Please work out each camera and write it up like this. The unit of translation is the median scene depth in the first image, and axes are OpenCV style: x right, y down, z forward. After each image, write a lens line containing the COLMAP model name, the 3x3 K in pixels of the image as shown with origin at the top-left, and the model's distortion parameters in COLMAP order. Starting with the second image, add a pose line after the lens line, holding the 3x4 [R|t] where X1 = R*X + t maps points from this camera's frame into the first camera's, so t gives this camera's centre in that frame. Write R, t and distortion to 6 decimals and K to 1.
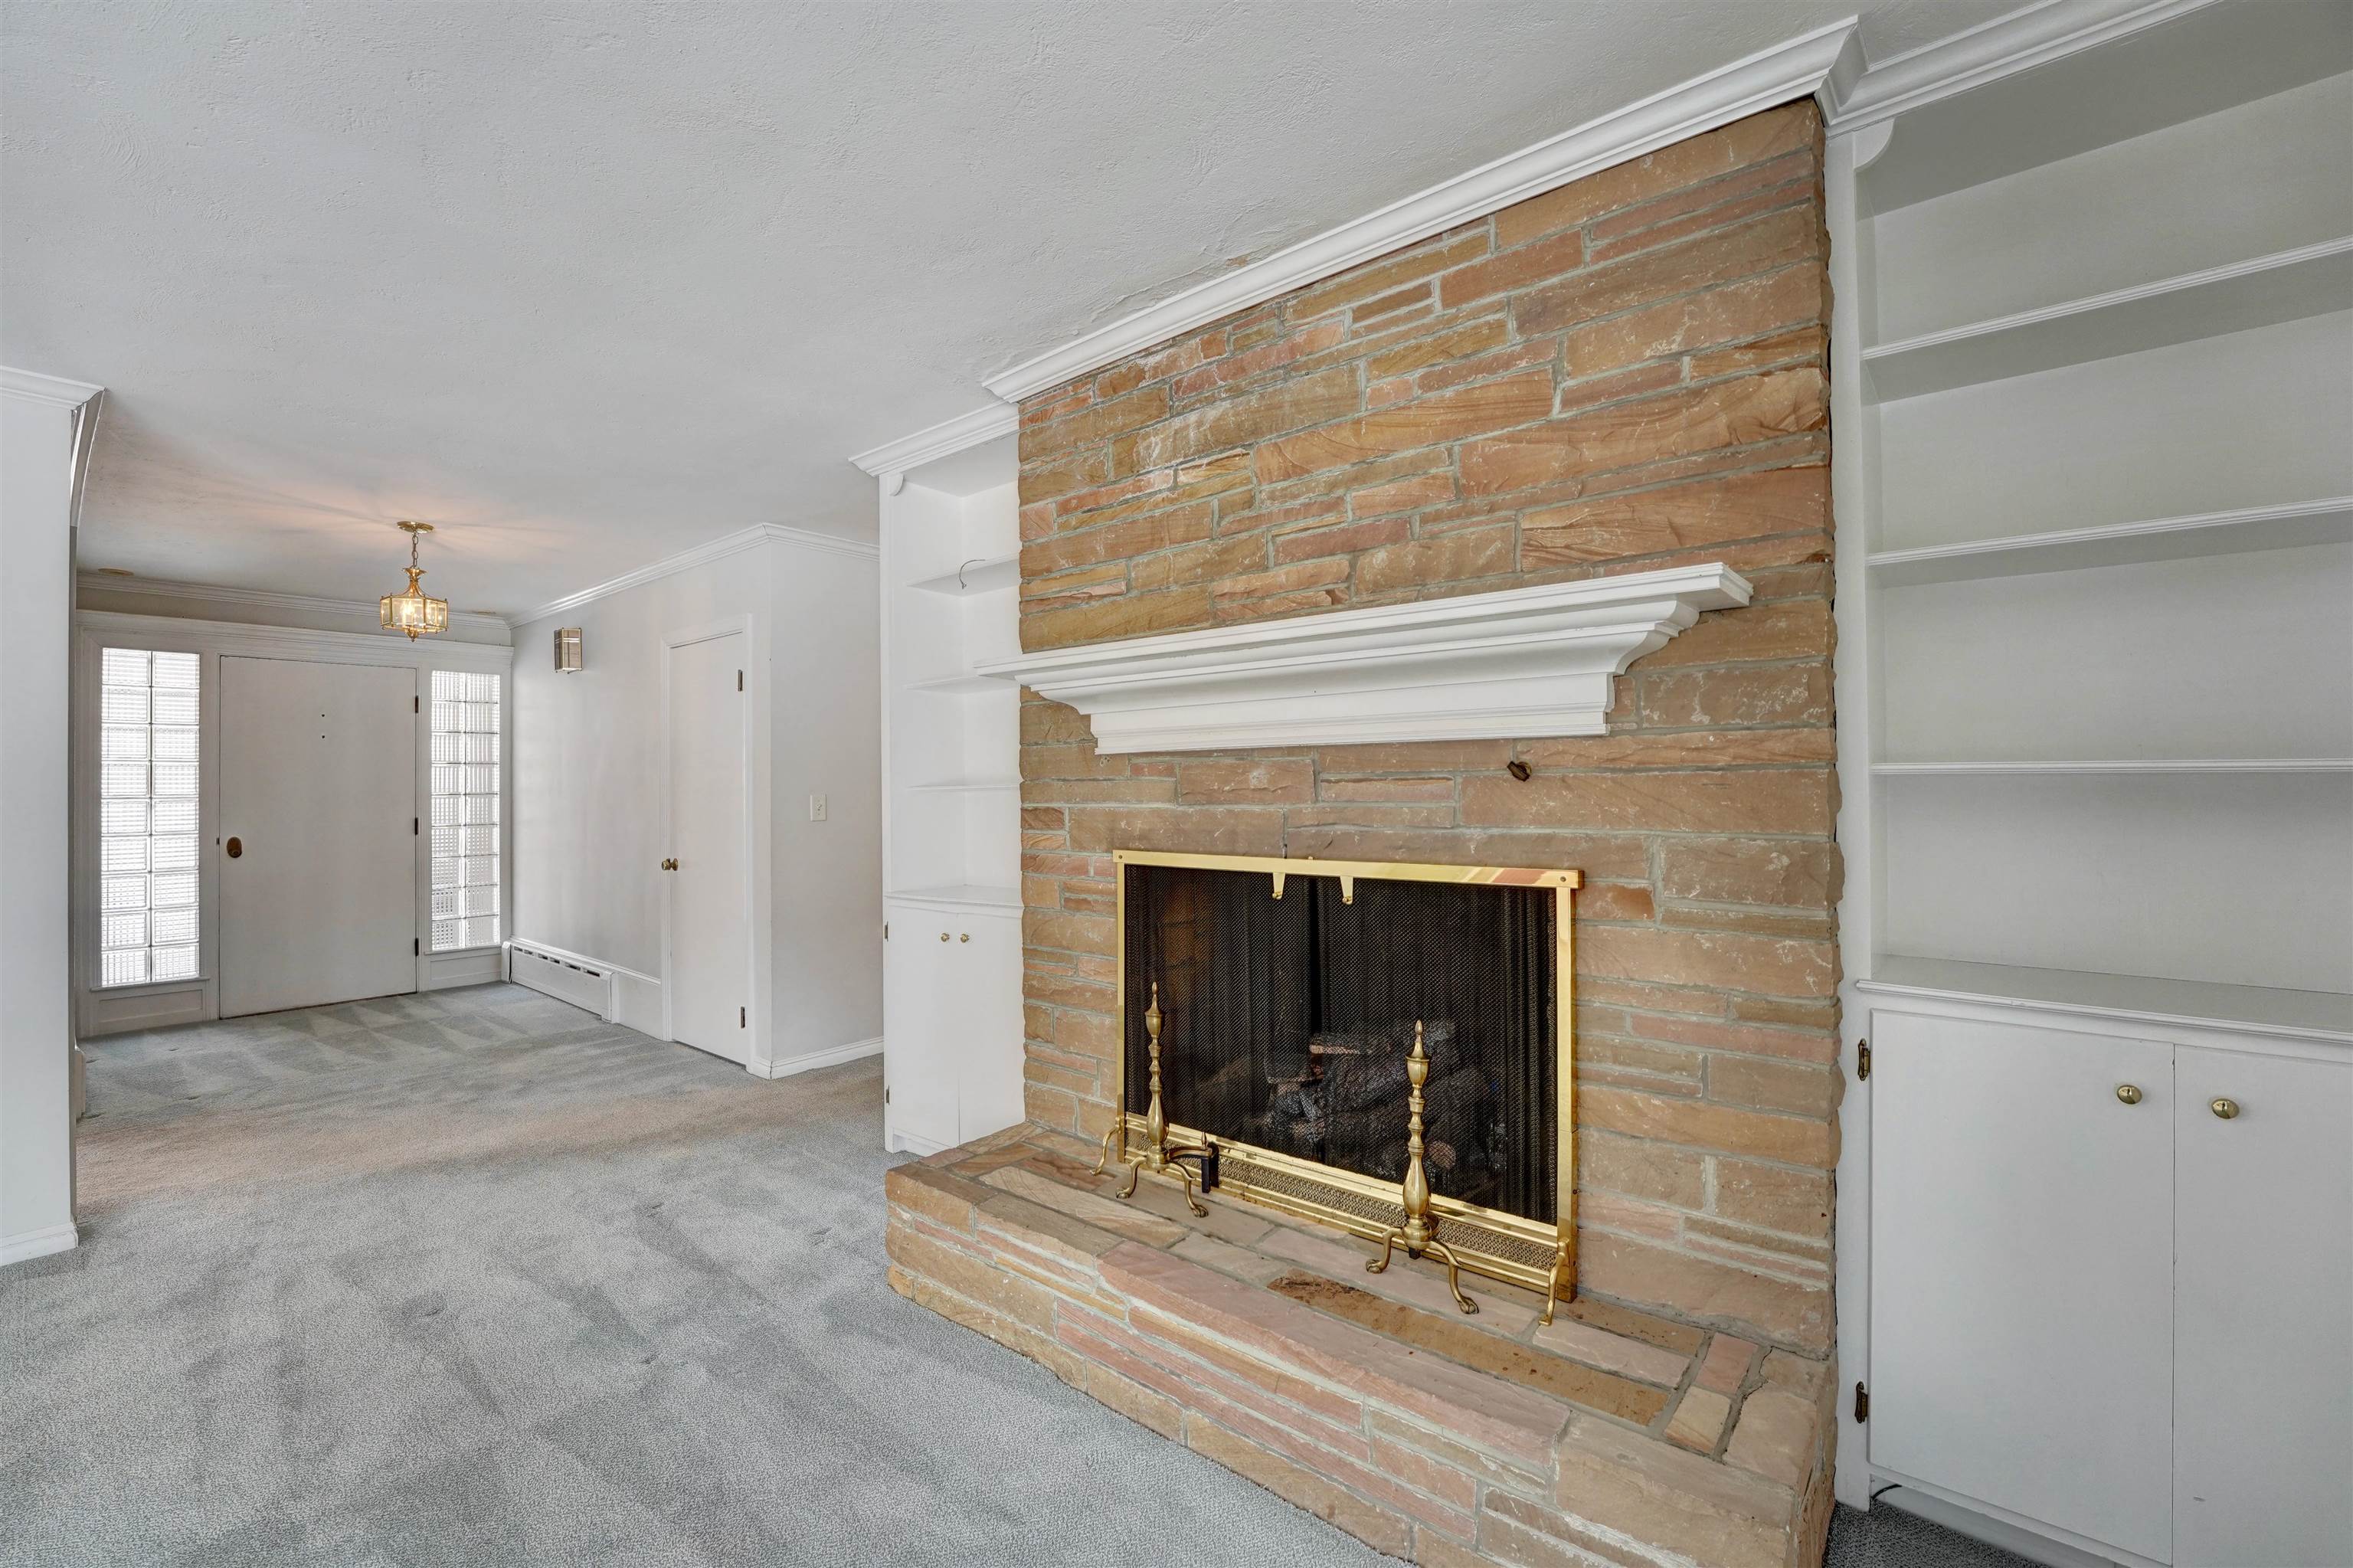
lens RADIAL K [[955.2, 0, 1176.2], [0, 955.2, 782.3], [0, 0, 1]] dist [-0.020285, 0.000901]
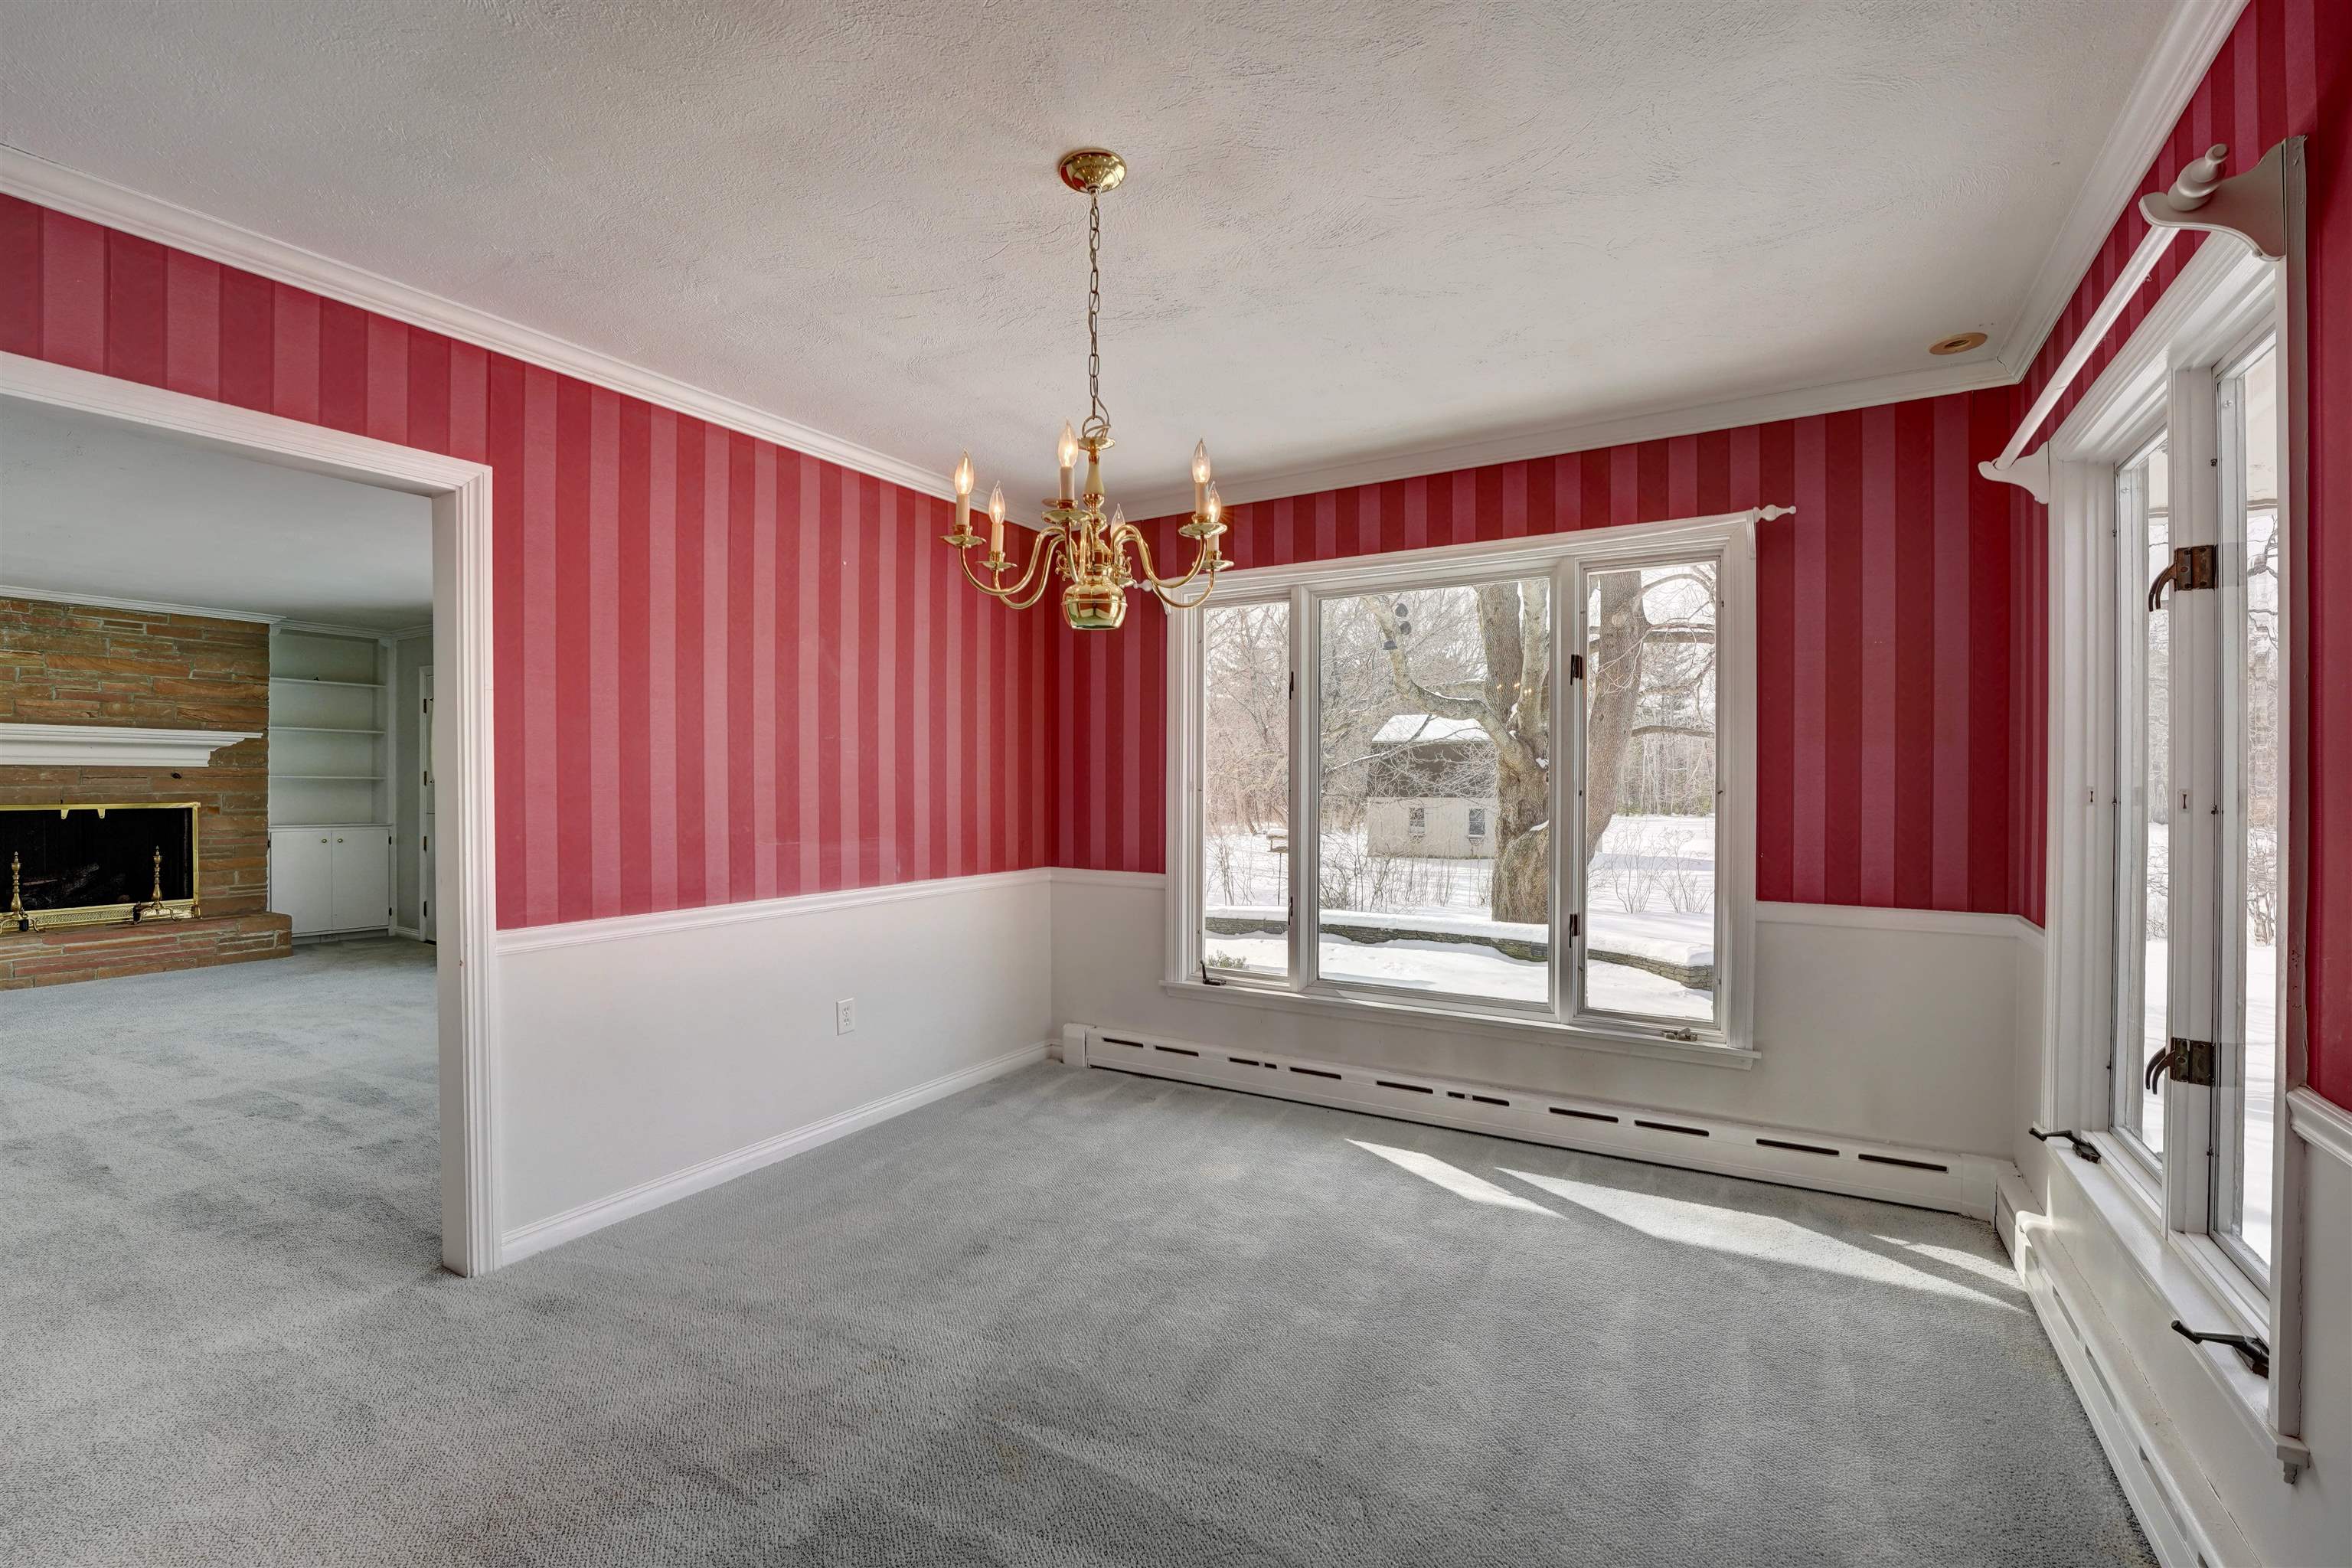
lens RADIAL K [[1025.3, 0, 1177.4], [0, 1025.3, 776.4], [0, 0, 1]] dist [0.000904, 0.000216]
pose [[-0.155348, 0.001873, 0.987858, -4.051231], [-0.021573, 0.999753, -0.005288, -0.071216], [-0.987624, -0.022132, -0.155269, -2.119427]]
